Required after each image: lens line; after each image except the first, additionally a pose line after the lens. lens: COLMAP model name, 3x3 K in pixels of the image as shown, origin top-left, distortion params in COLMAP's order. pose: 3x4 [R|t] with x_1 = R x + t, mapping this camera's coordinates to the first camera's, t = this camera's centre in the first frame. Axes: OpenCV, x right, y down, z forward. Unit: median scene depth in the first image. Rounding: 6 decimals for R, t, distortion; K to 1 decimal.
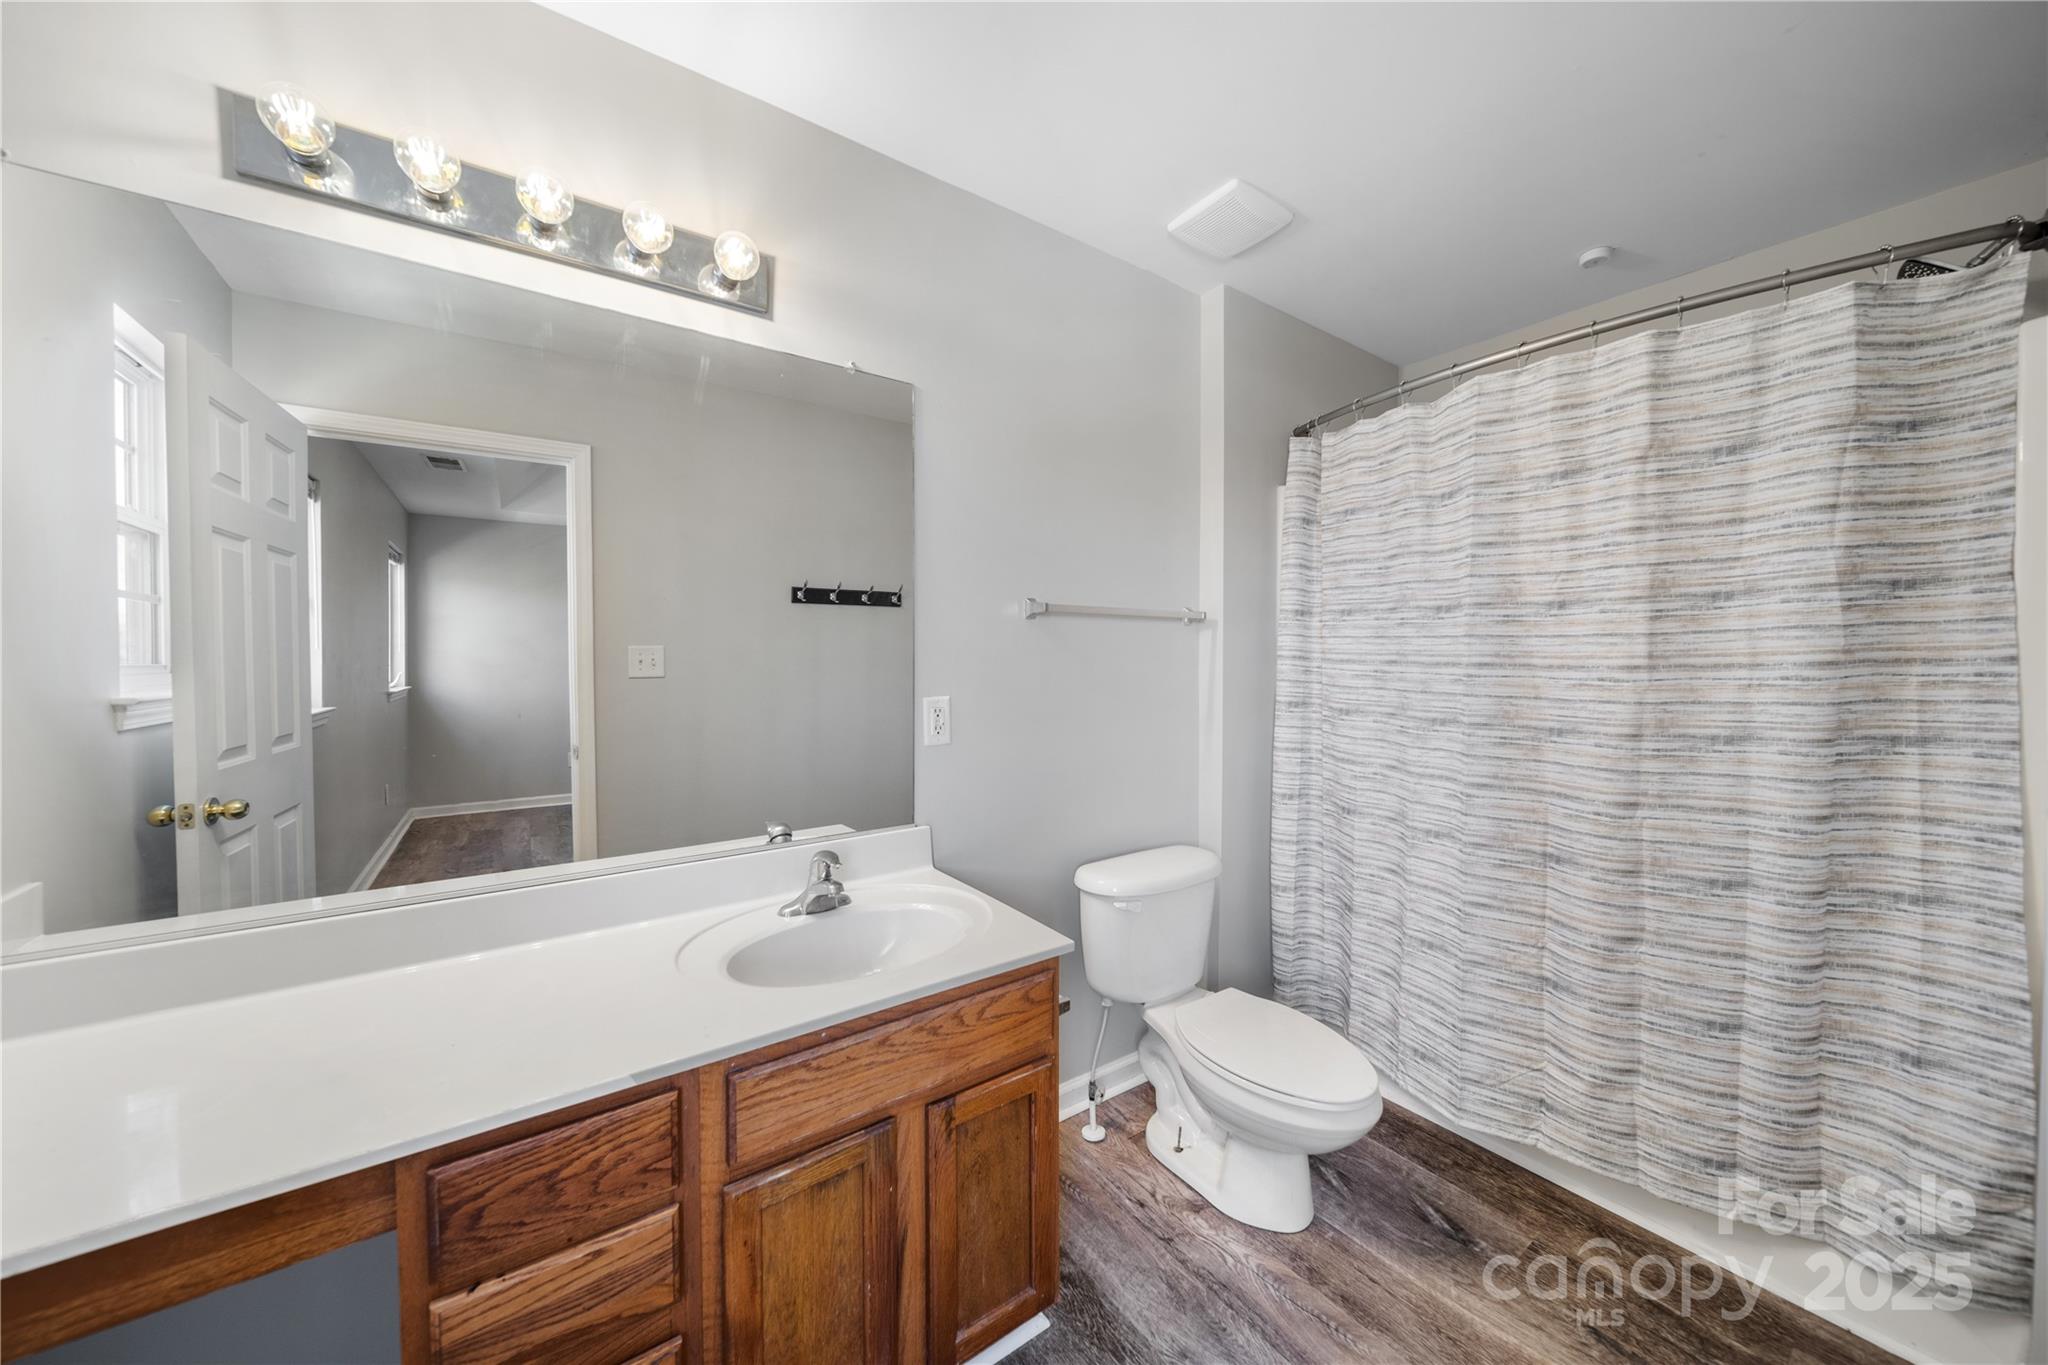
lens RADIAL K [[711.2, 0, 1019.9], [0, 711.2, 673.9], [0, 0, 1]] dist [-0.000759, -0.001128]
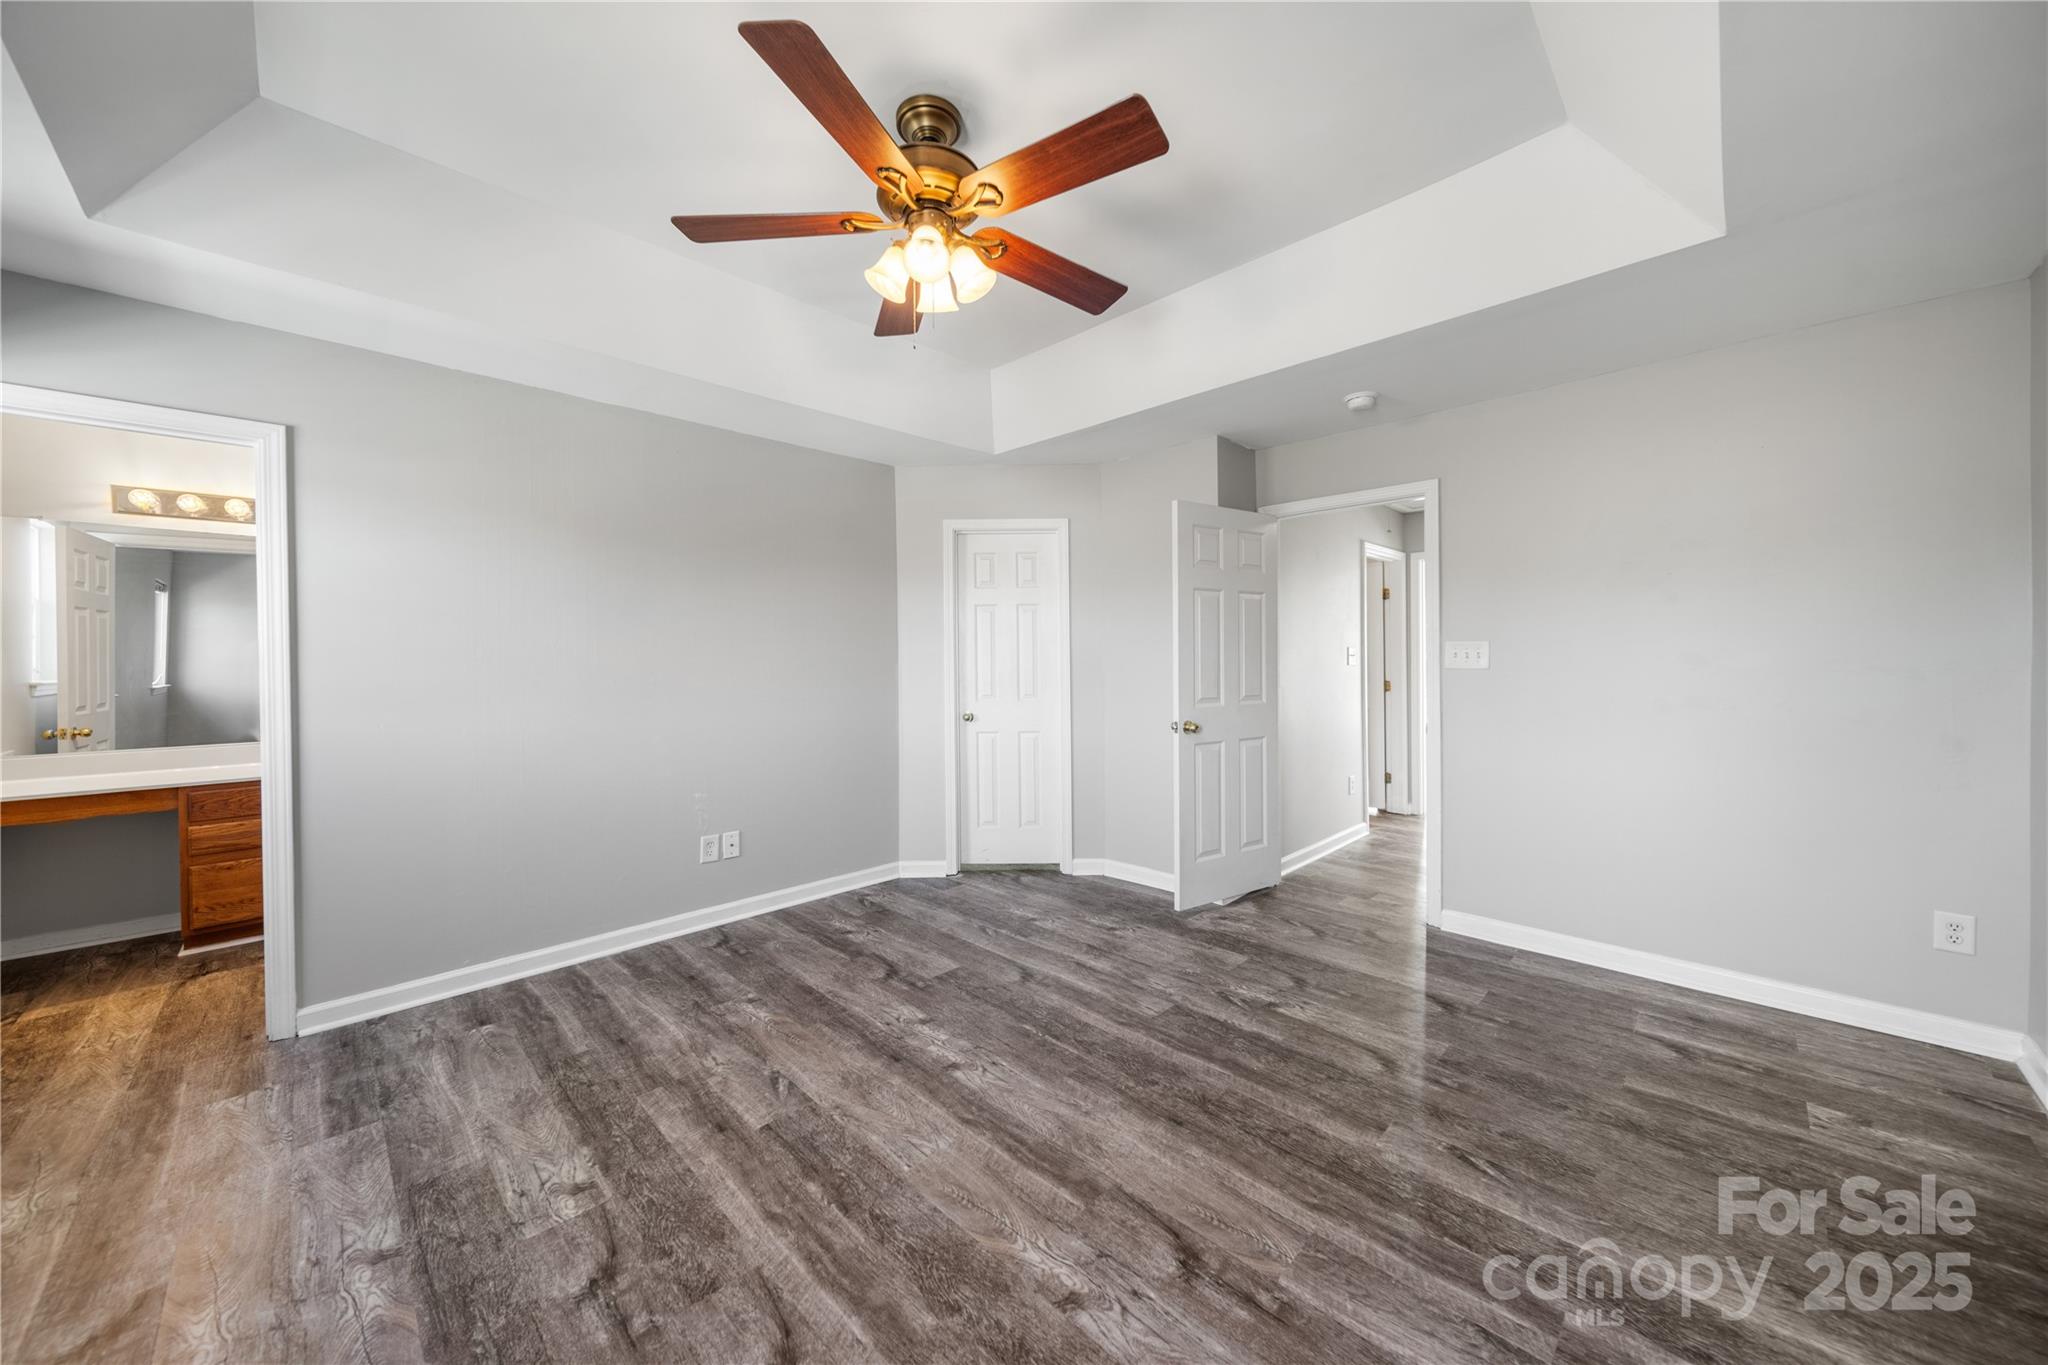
lens RADIAL K [[711.2, 0, 1040.7], [0, 711.2, 655.9], [0, 0, 1]] dist [-0.000759, -0.001128]
pose [[0.982951, -0.004745, 0.183807, 1.491188], [0.008494, 0.999771, -0.019617, 0.018946], [-0.183672, 0.020843, 0.982767, -1.805257]]
